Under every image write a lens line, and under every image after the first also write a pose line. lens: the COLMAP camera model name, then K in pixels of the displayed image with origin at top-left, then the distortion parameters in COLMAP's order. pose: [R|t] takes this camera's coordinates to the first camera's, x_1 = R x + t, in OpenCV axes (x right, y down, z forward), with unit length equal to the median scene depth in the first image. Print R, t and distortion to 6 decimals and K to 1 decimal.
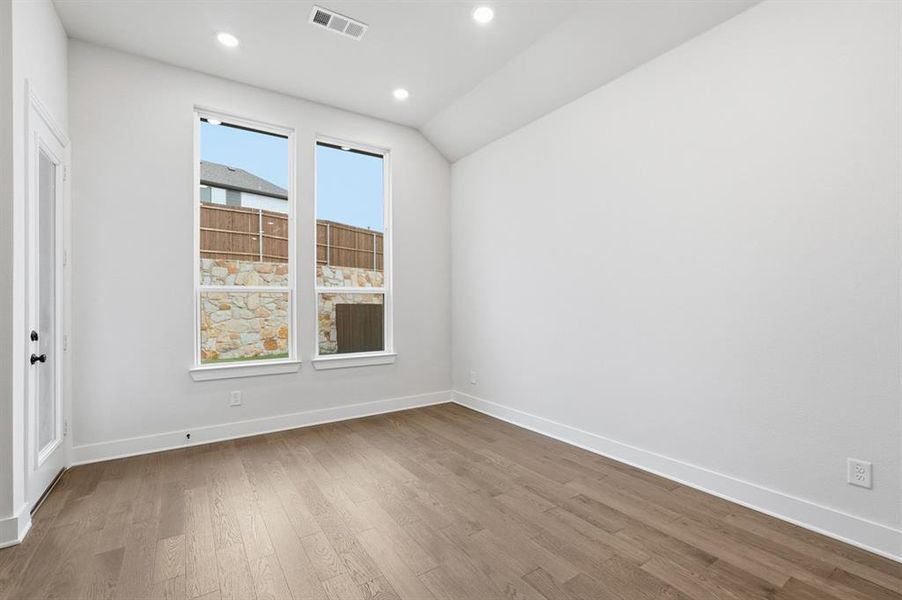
lens RADIAL K [[401.2, 0, 446.6], [0, 401.2, 303.1], [0, 0, 1]] dist [-0.001292, 0.000228]
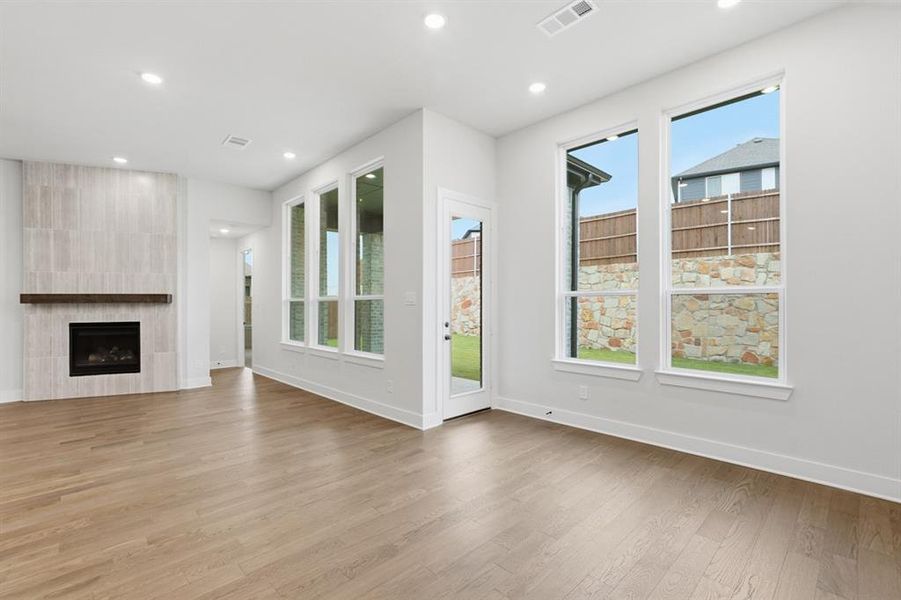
lens RADIAL K [[400.8, 0, 446.1], [0, 400.8, 303.1], [0, 0, 1]] dist [-0.001292, 0.000228]
pose [[0.189245, 0.002980, -0.981925, 0.389859], [0.003957, 0.999985, 0.003798, -0.011755], [0.981922, -0.004604, 0.189231, 0.337069]]
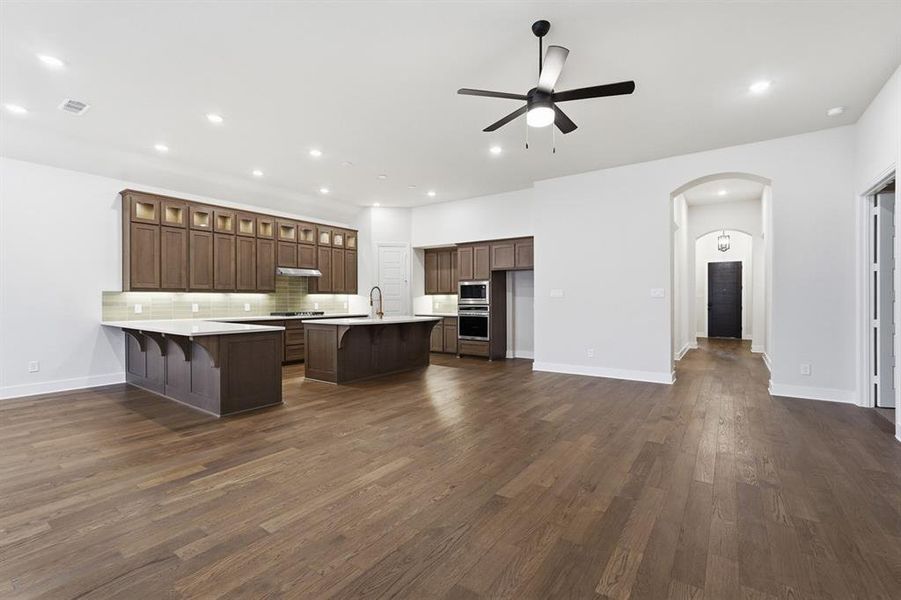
lens RADIAL K [[400.8, 0, 446.1], [0, 400.8, 303.1], [0, 0, 1]] dist [-0.001292, 0.000228]
pose [[-0.383131, -0.005523, 0.923677, -1.061604], [0.002698, 0.999971, 0.007099, 0.009432], [-0.923690, 0.005212, -0.383105, -0.233564]]
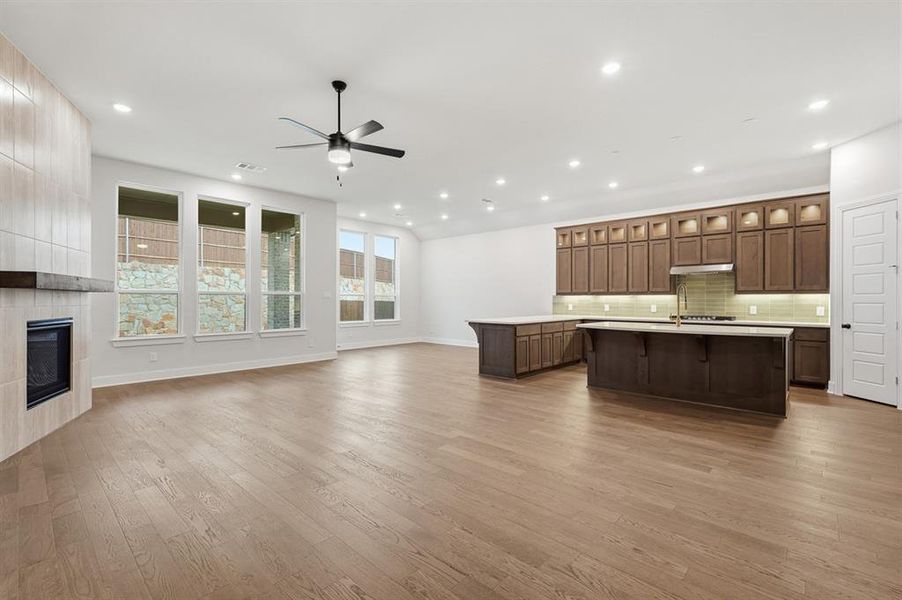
lens RADIAL K [[399.5, 0, 451.0], [0, 399.5, 300.0], [0, 0, 1]] dist [-0.041095, 0.000163]
pose [[0.966010, 0.005363, 0.258451, -0.475143], [-0.005002, 0.999985, -0.002054, 0.007564], [-0.258458, 0.000691, 0.966022, -1.489900]]
